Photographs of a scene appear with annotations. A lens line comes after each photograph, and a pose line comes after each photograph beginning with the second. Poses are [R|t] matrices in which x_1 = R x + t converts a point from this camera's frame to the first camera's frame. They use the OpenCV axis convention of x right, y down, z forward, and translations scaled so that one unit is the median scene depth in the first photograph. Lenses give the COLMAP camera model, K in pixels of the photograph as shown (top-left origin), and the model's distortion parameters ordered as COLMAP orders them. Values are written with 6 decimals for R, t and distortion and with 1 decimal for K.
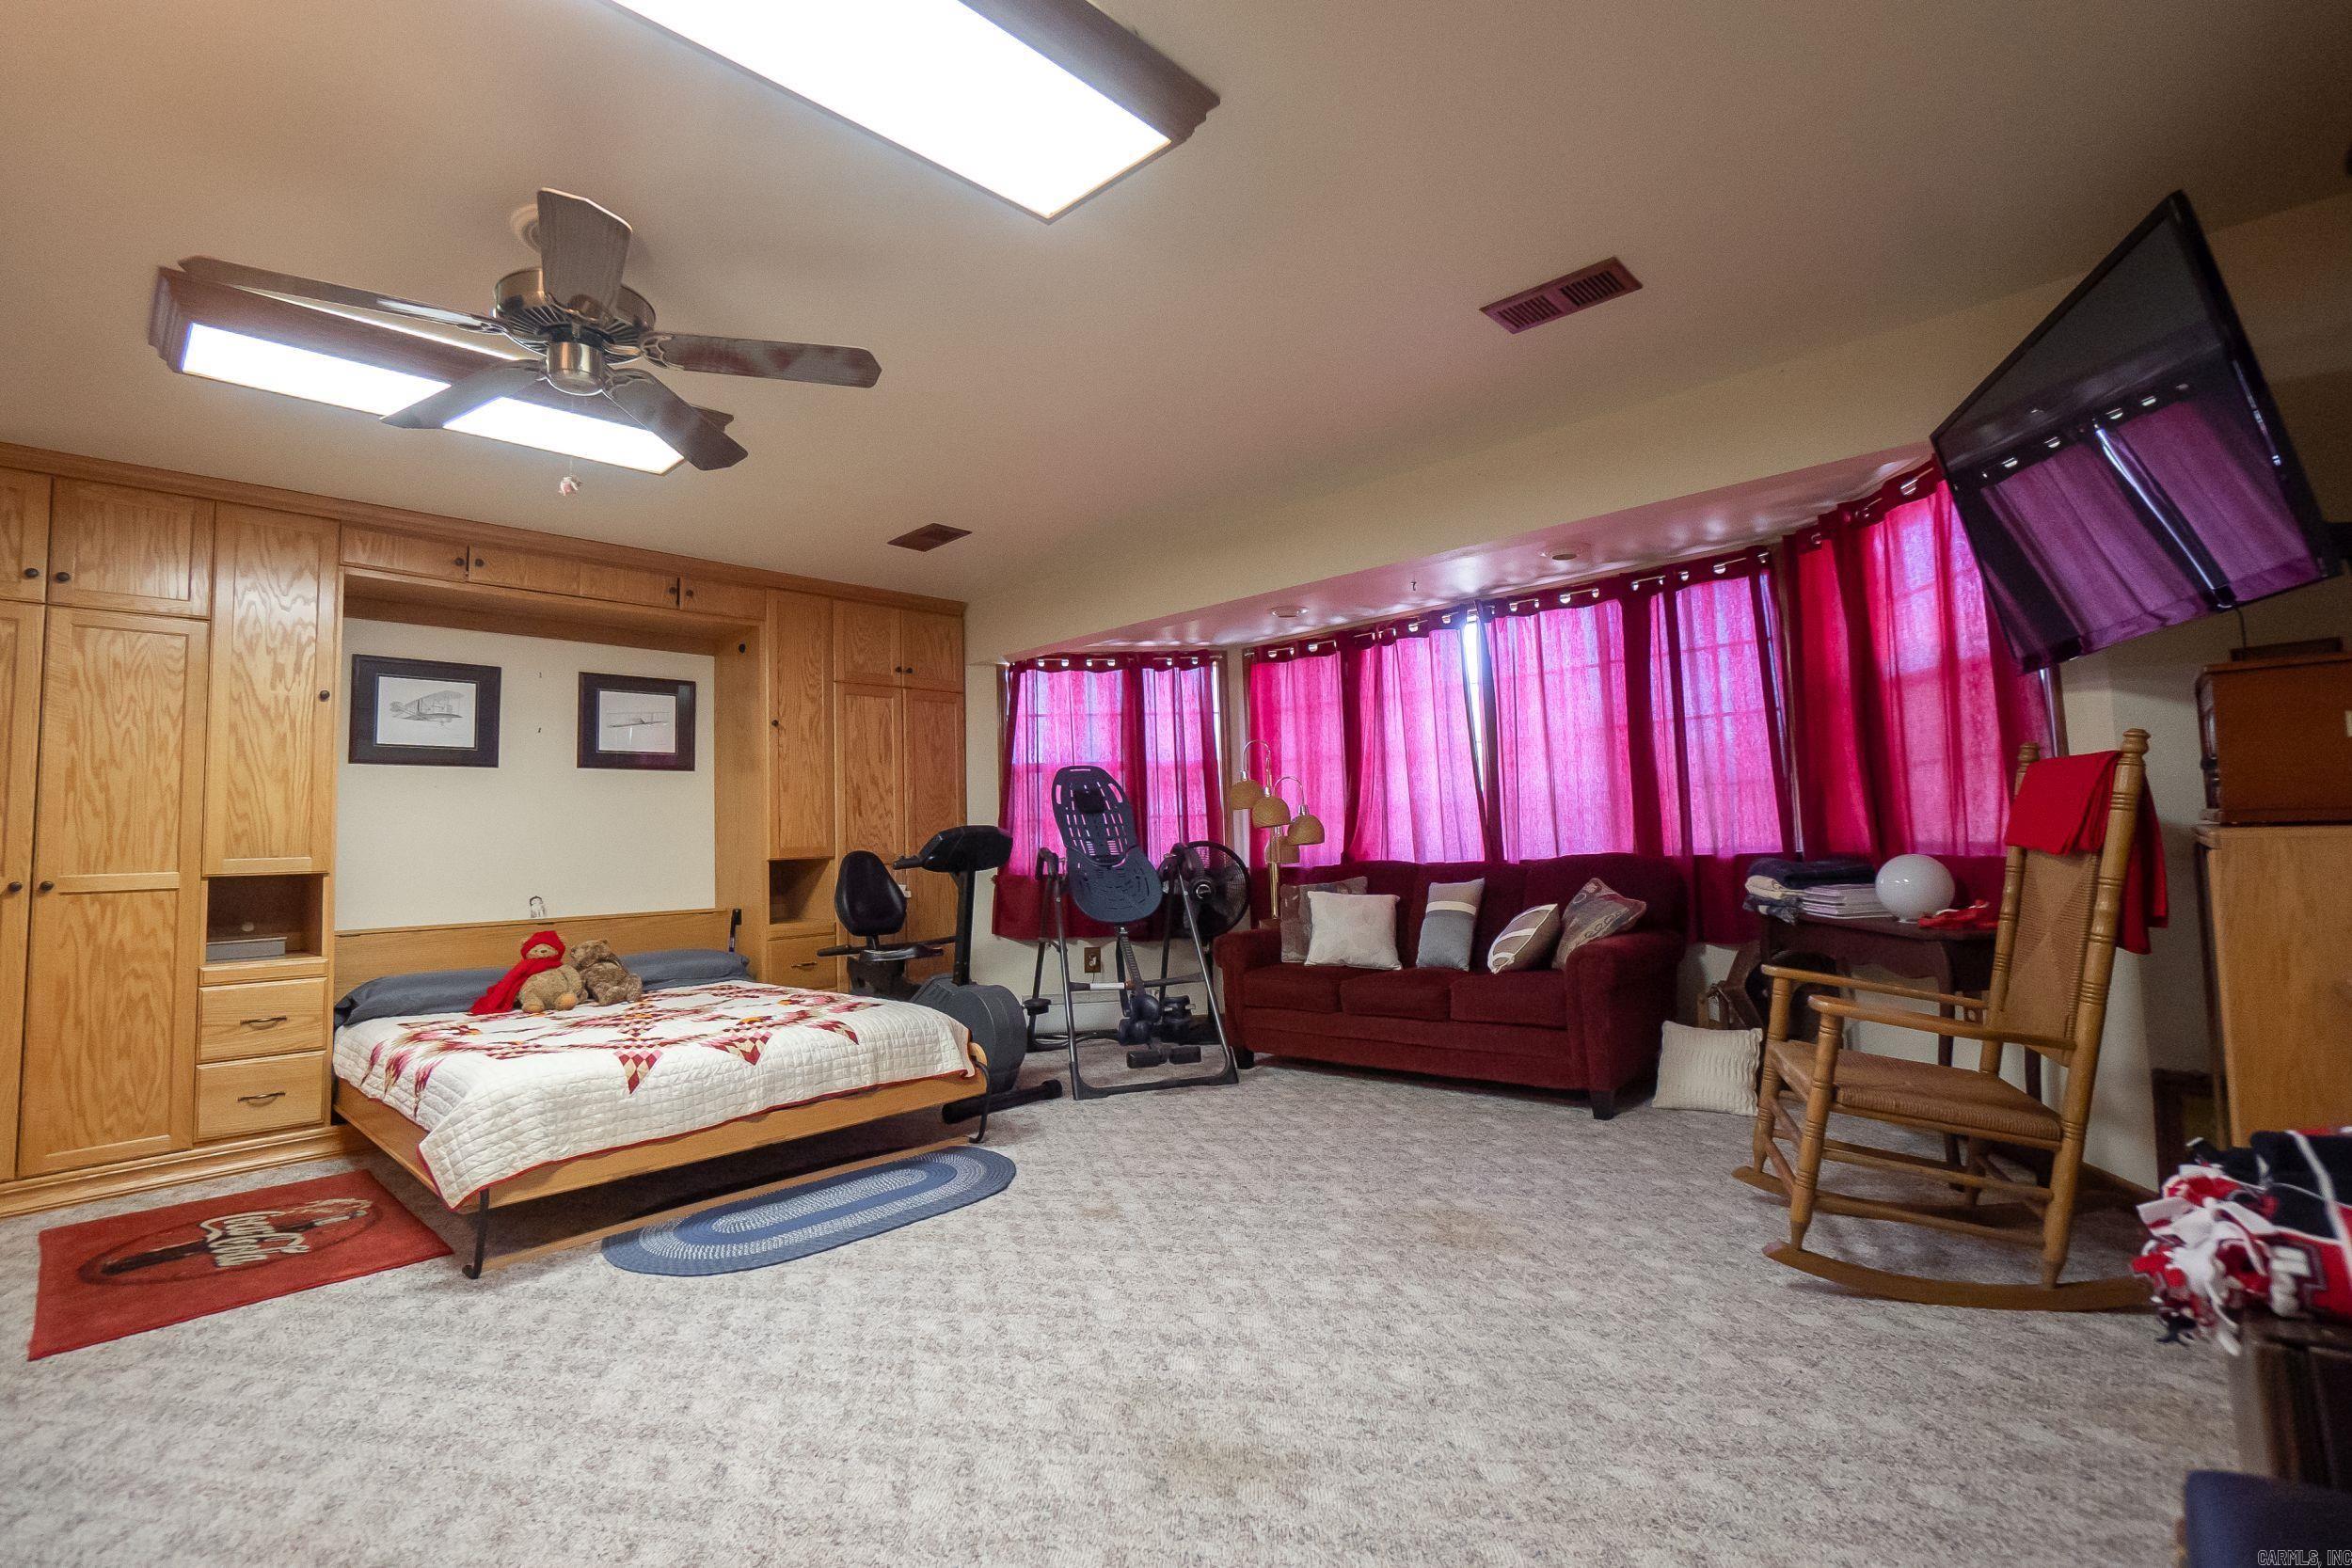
lens RADIAL K [[1079.2, 0, 1177.1], [0, 1079.2, 769.8], [0, 0, 1]] dist [-0.070605, 0.026611]
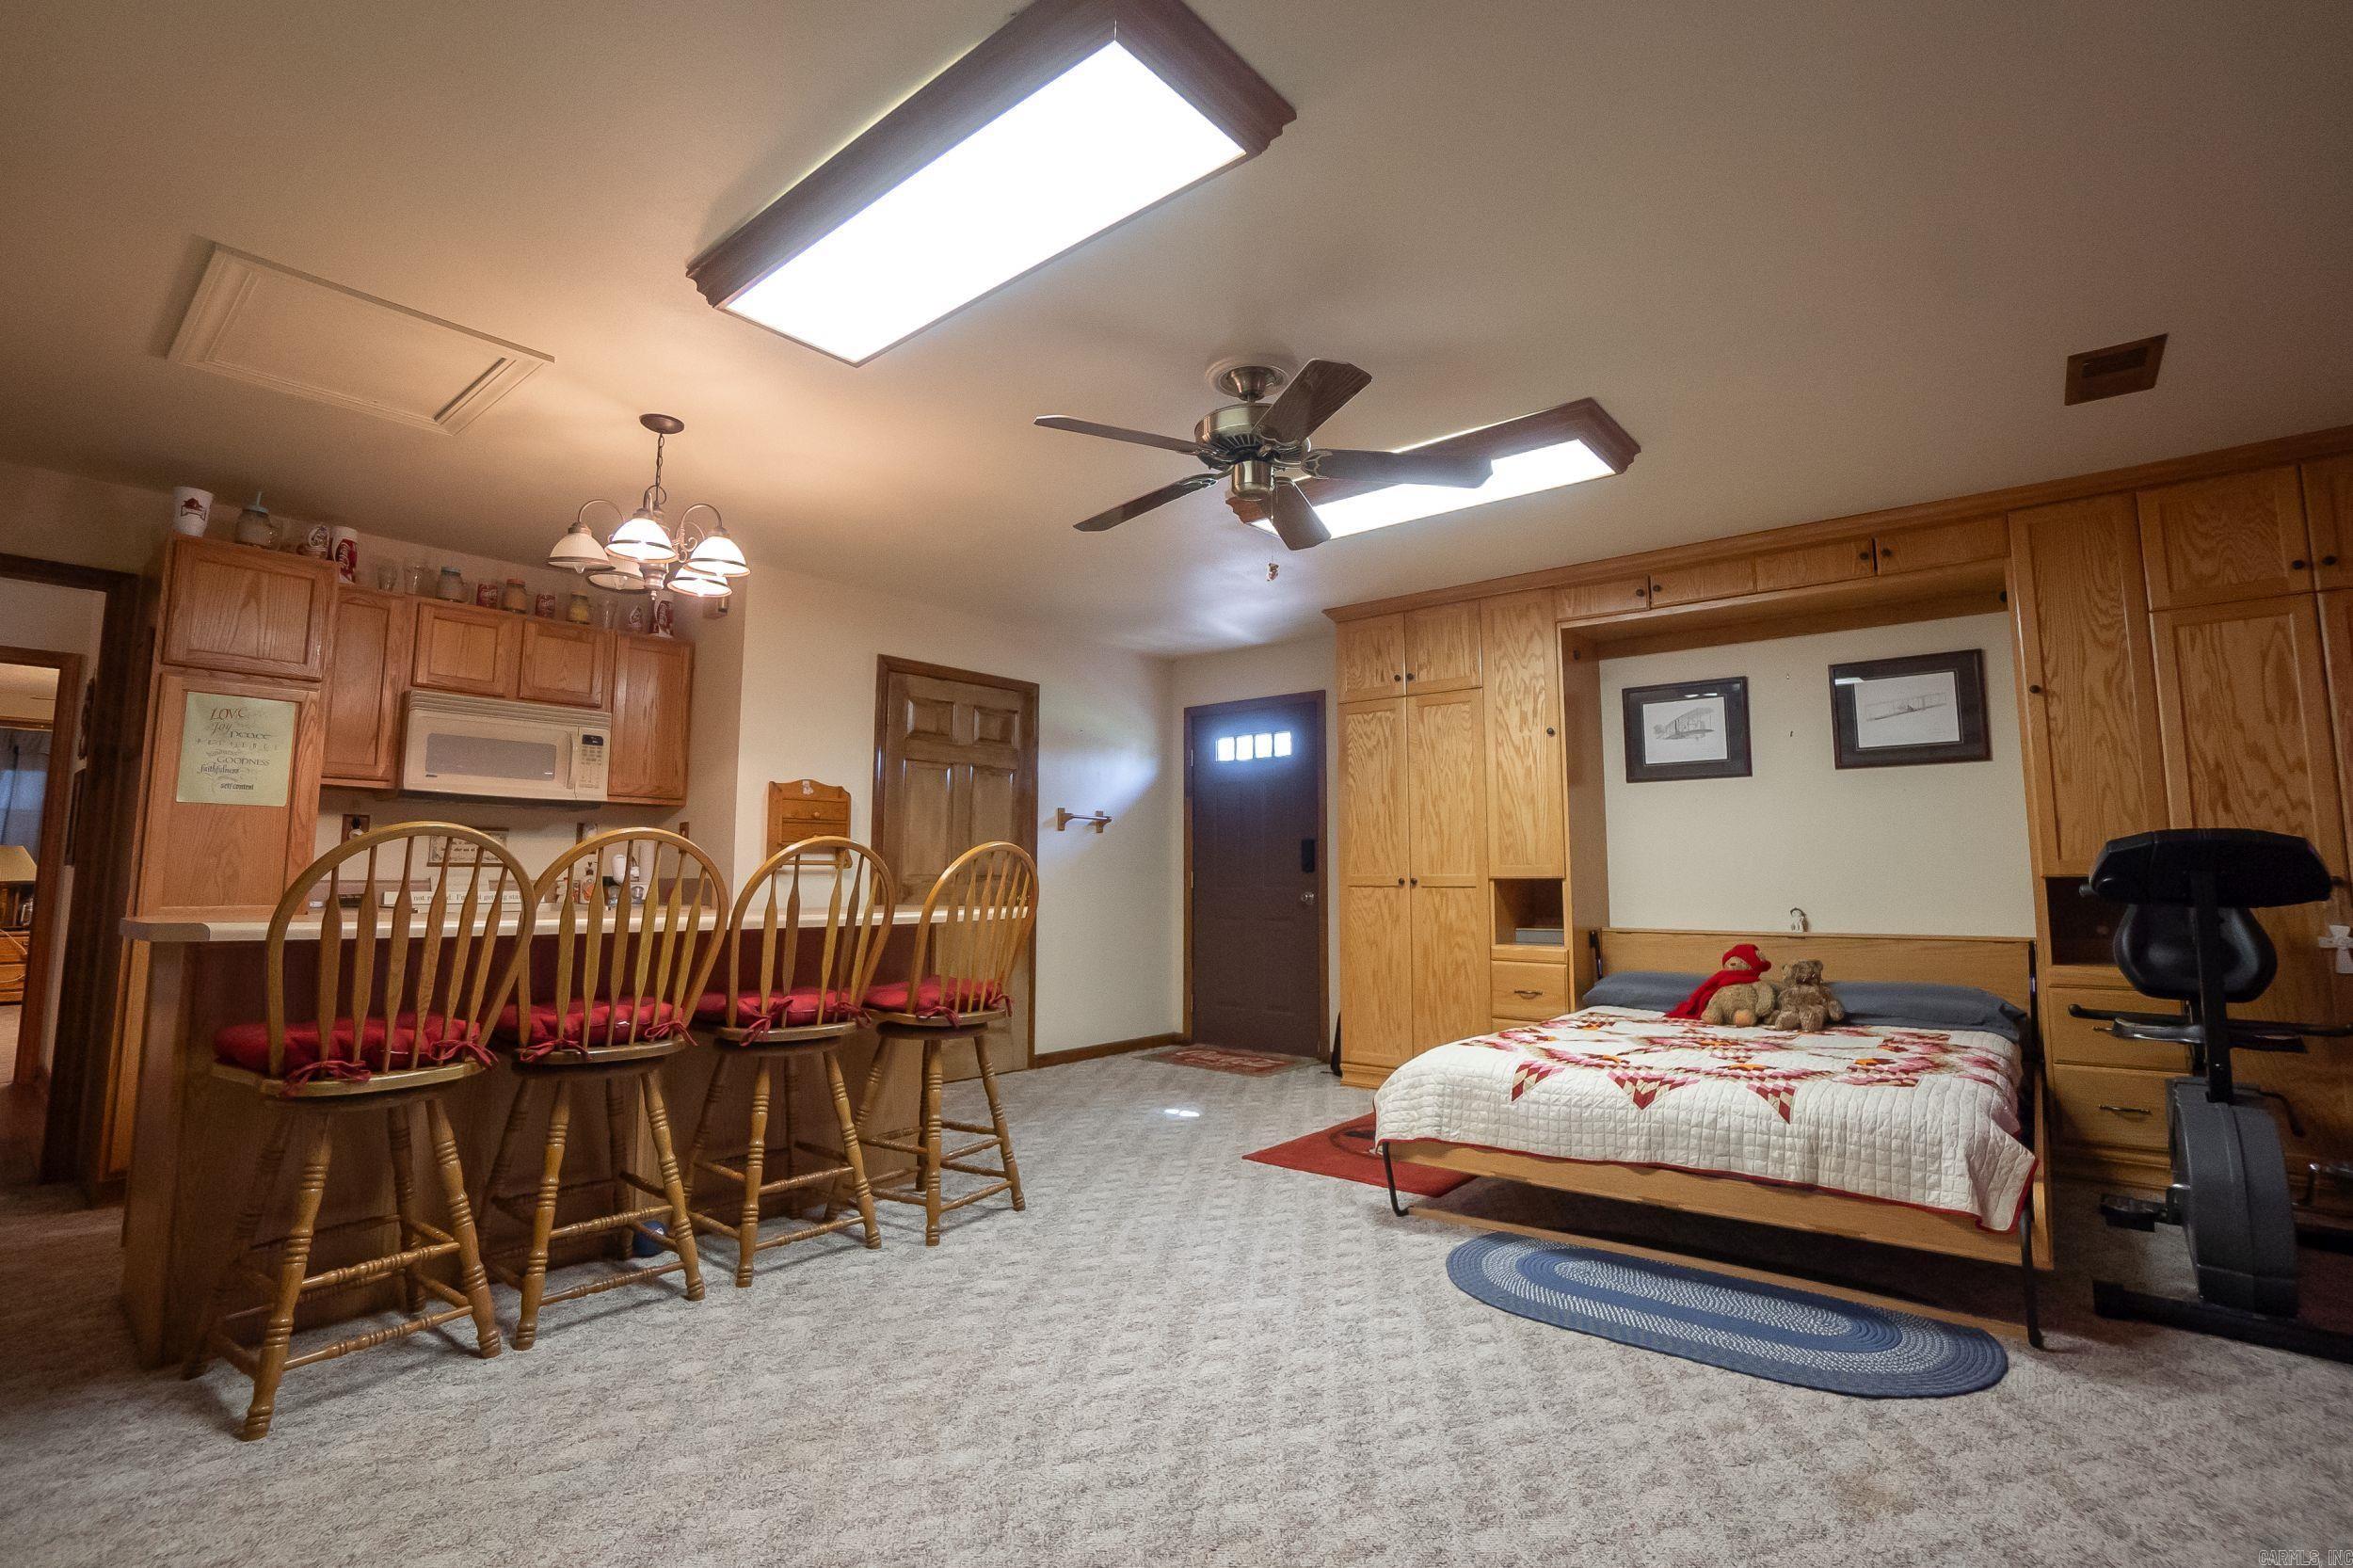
lens RADIAL K [[1079.7, 0, 1177.6], [0, 1079.7, 769.8], [0, 0, 1]] dist [-0.070605, 0.026611]
pose [[0.044078, -0.065391, -0.996886, 0.460968], [0.067272, 0.995785, -0.062344, 0.024109], [0.996761, -0.064315, 0.048291, 0.563072]]
